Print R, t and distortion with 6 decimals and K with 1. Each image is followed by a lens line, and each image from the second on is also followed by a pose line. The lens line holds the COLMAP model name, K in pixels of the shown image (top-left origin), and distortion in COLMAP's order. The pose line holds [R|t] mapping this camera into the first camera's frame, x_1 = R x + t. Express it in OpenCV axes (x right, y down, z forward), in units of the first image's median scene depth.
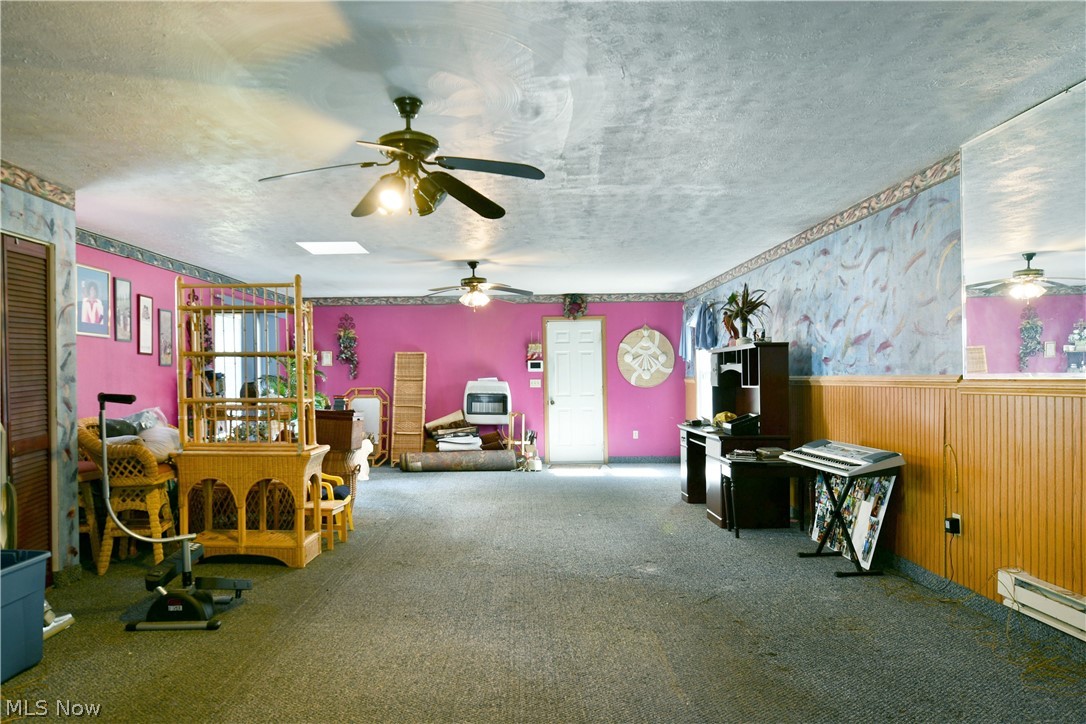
lens RADIAL K [[713.7, 0, 431.7], [0, 713.7, 396.6], [0, 0, 1]] dist [-0.001030, -0.000162]
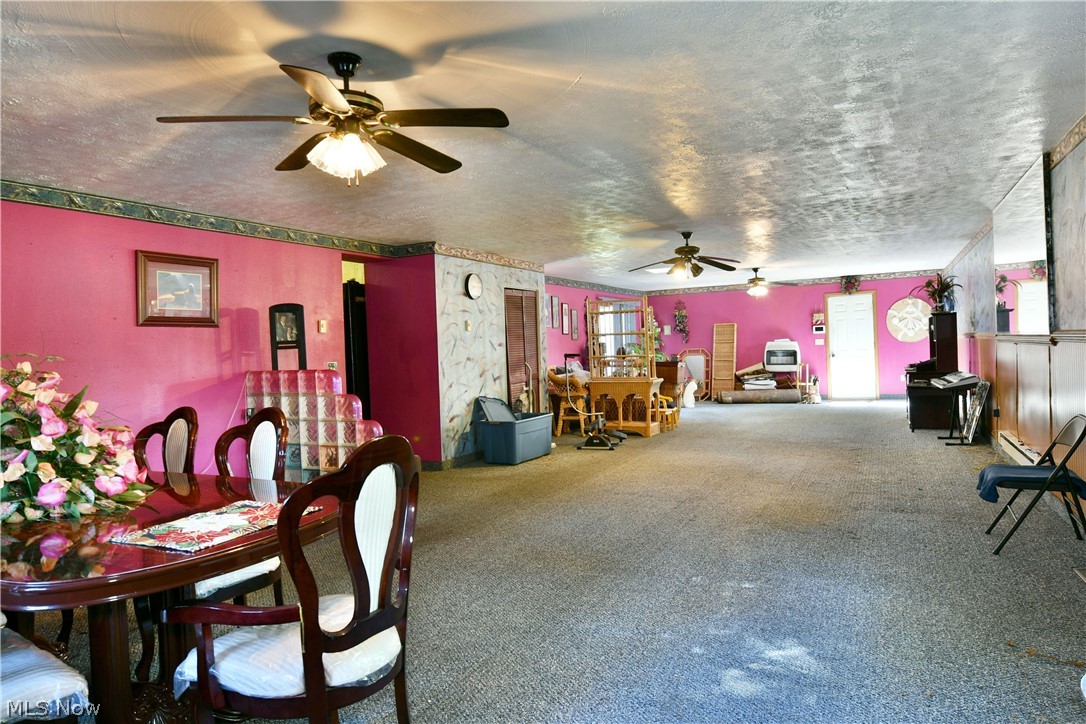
lens RADIAL K [[697.3, 0, 501.9], [0, 697.3, 366.6], [0, 0, 1]] dist [-0.004622, -0.003624]
pose [[0.920944, -0.018885, -0.389238, 0.107111], [0.022885, 0.999722, 0.005642, 0.007995], [0.389023, -0.014104, 0.921120, -0.513271]]
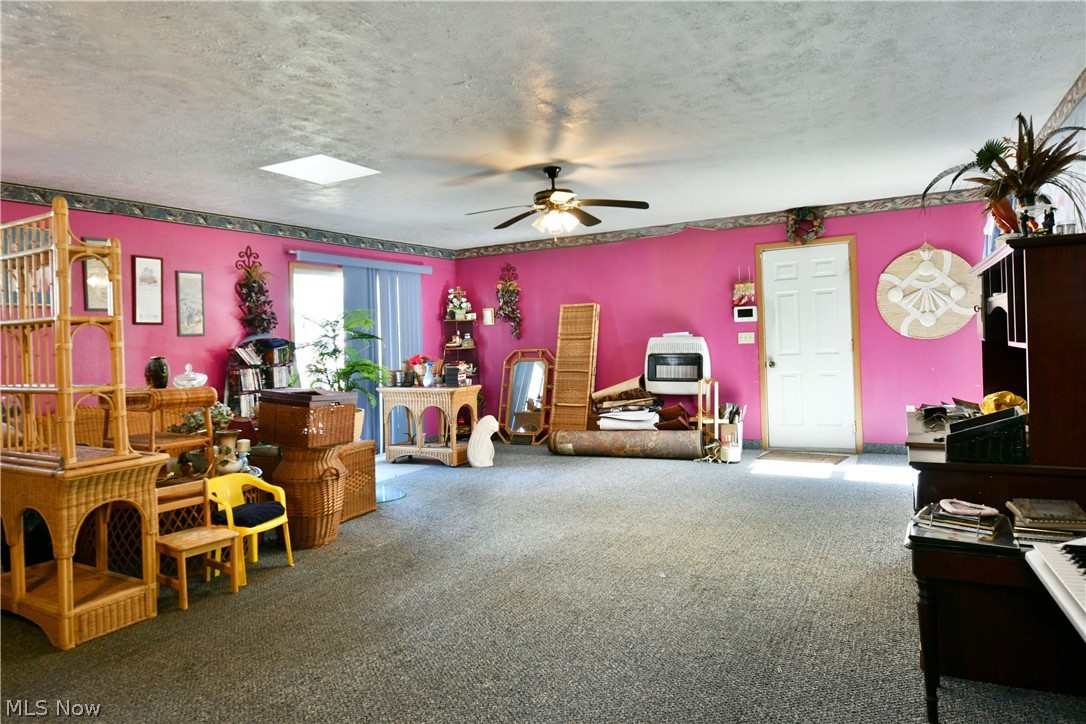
lens RADIAL K [[614.8, 0, 524.7], [0, 614.8, 358.1], [0, 0, 1]] dist [-0.004585, 0.000118]
pose [[0.899570, -0.014640, -0.436531, 0.224037], [0.022598, 0.999660, 0.013041, -0.011790], [0.436192, -0.021596, 0.899595, 0.353590]]
